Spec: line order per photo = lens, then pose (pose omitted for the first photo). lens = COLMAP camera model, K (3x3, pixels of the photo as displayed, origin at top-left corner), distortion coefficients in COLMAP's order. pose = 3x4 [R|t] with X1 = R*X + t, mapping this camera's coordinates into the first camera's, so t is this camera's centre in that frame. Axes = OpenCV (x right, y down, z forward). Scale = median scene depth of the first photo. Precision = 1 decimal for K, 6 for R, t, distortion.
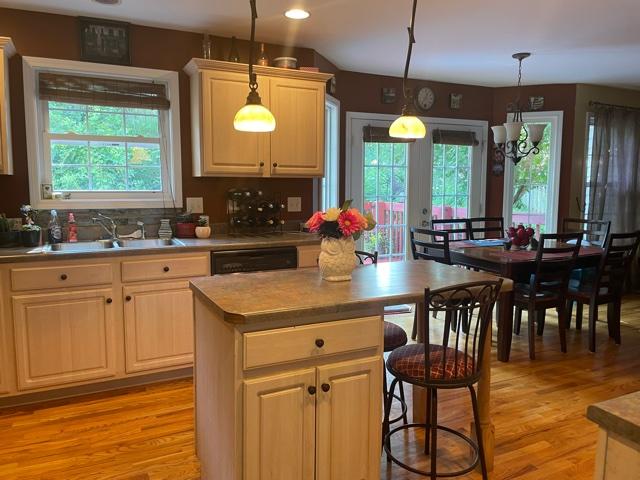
lens RADIAL K [[488.5, 0, 323.1], [0, 488.5, 229.3], [0, 0, 1]] dist [0.065854, -0.086137]
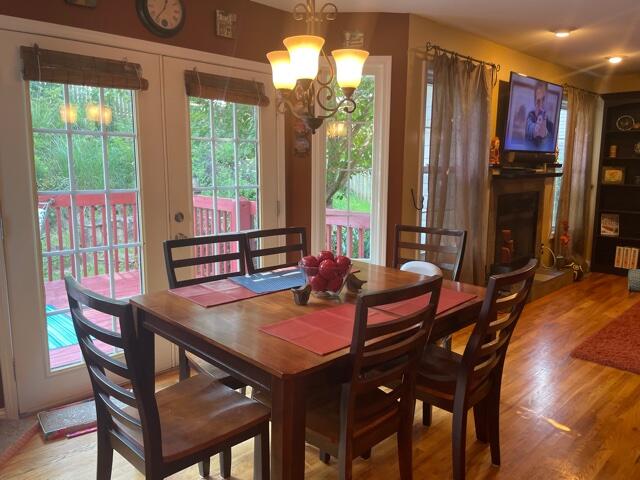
lens RADIAL K [[488.5, 0, 320.5], [0, 488.5, 238.3], [0, 0, 1]] dist [0.065854, -0.086137]
pose [[0.948645, -0.045750, 0.313016, 0.178615], [0.028762, 0.997863, 0.058678, -0.039872], [-0.315031, -0.046661, 0.947934, 0.395772]]
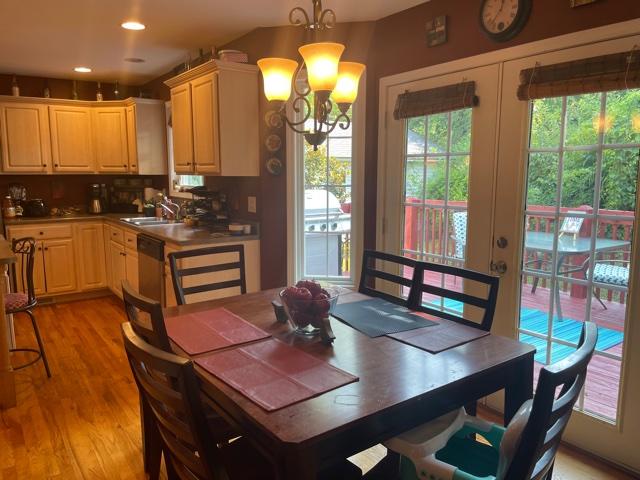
lens RADIAL K [[488.5, 0, 319.5], [0, 488.5, 240.7], [0, 0, 1]] dist [0.065854, -0.086137]
pose [[0.173361, 0.134947, -0.975569, 0.646541], [-0.098163, 0.988003, 0.119223, -0.077453], [0.979954, 0.075096, 0.184528, 0.707512]]
